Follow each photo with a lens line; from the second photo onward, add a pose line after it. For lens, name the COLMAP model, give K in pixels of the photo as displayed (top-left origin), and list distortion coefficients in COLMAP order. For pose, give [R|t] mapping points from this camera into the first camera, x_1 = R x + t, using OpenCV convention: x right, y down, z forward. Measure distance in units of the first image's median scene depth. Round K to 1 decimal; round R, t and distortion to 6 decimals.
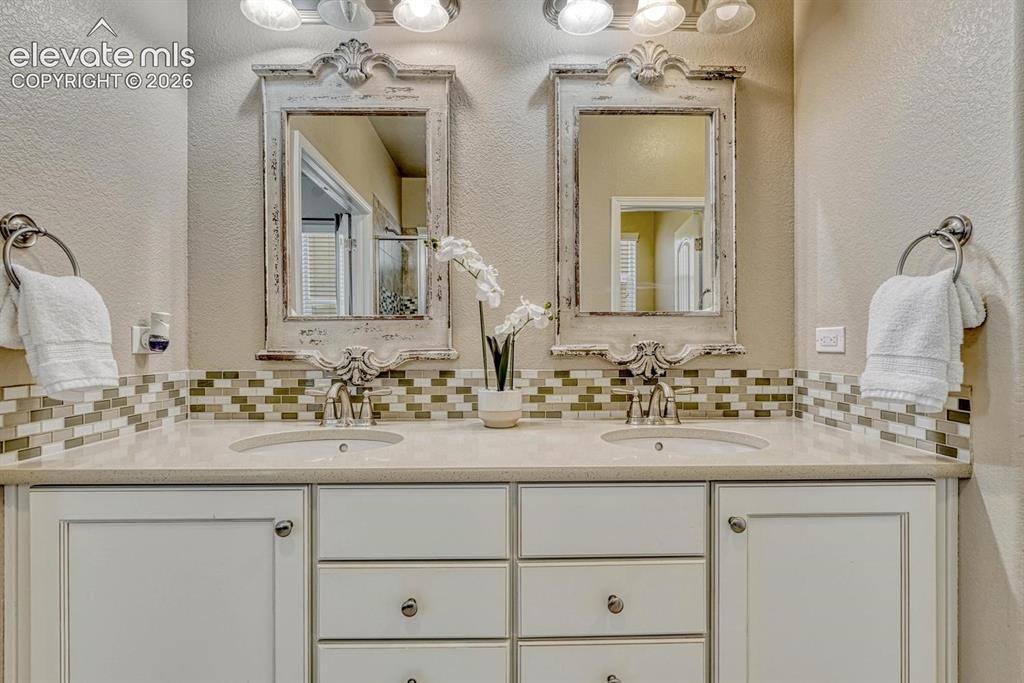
lens RADIAL K [[484.3, 0, 510.6], [0, 484.3, 346.4], [0, 0, 1]] dist [0.000395, 0.000029]
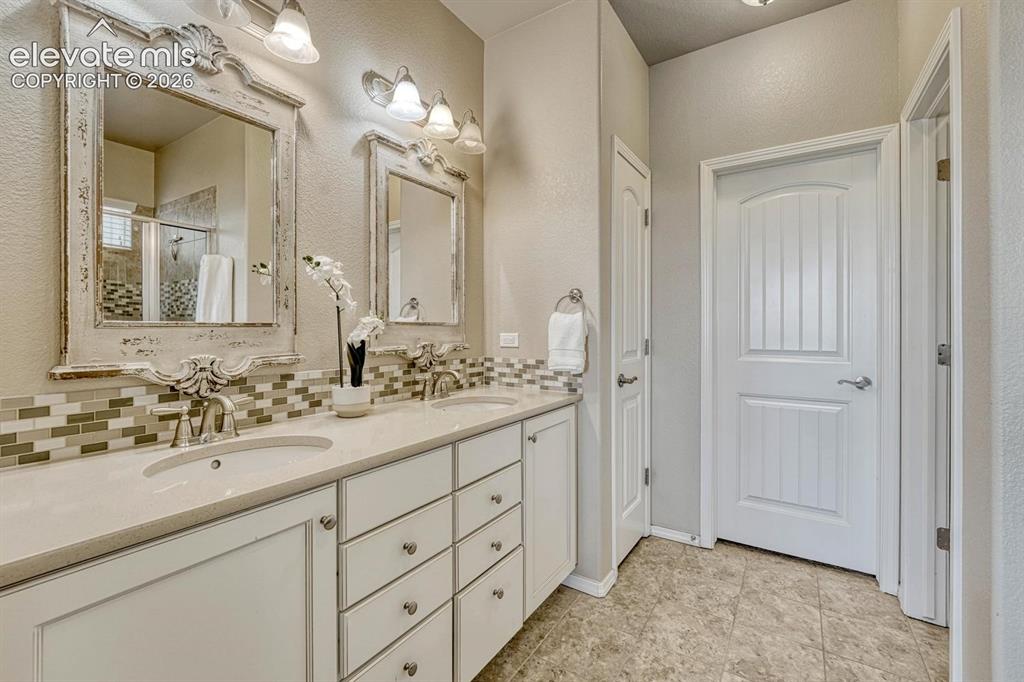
lens RADIAL K [[438.0, 0, 511.4], [0, 438.0, 330.7], [0, 0, 1]] dist [-0.008721, 0.001138]
pose [[0.567241, 0.000135, 0.823552, -0.661680], [0.005425, 0.999978, -0.003901, -0.040494], [-0.823534, 0.006680, 0.567228, 0.041903]]
